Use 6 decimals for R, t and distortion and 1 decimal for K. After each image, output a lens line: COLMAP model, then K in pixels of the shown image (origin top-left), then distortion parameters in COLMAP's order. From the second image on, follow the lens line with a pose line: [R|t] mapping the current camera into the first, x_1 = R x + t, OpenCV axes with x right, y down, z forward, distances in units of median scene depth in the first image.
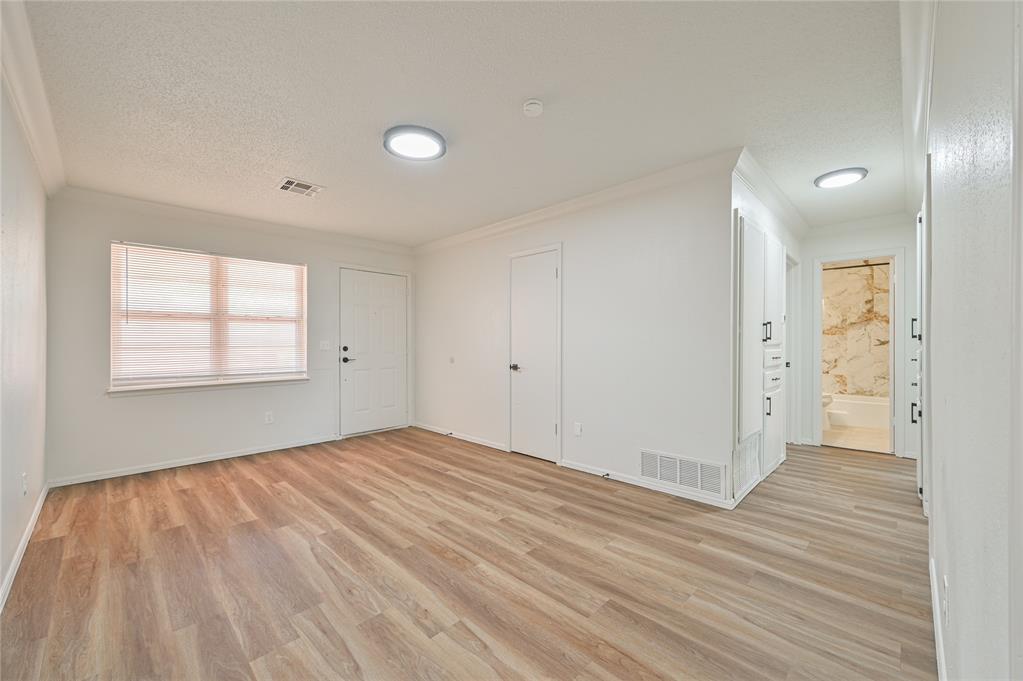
lens RADIAL K [[403.1, 0, 511.5], [0, 403.1, 340.5], [0, 0, 1]] dist [0.002709, 0.000252]
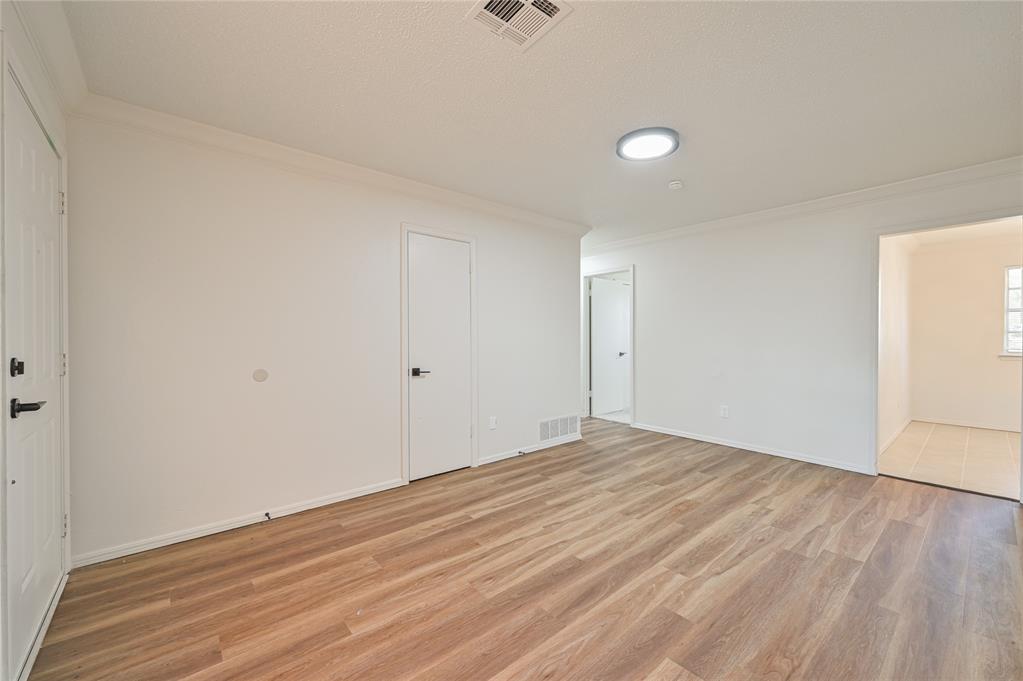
lens RADIAL K [[406.5, 0, 514.8], [0, 406.5, 340.8], [0, 0, 1]] dist [0.001317, 0.000247]
pose [[0.082504, -0.003341, 0.996585, -1.119121], [0.000457, 0.999994, 0.003315, 0.002699], [-0.996591, 0.000182, 0.082505, 1.083235]]
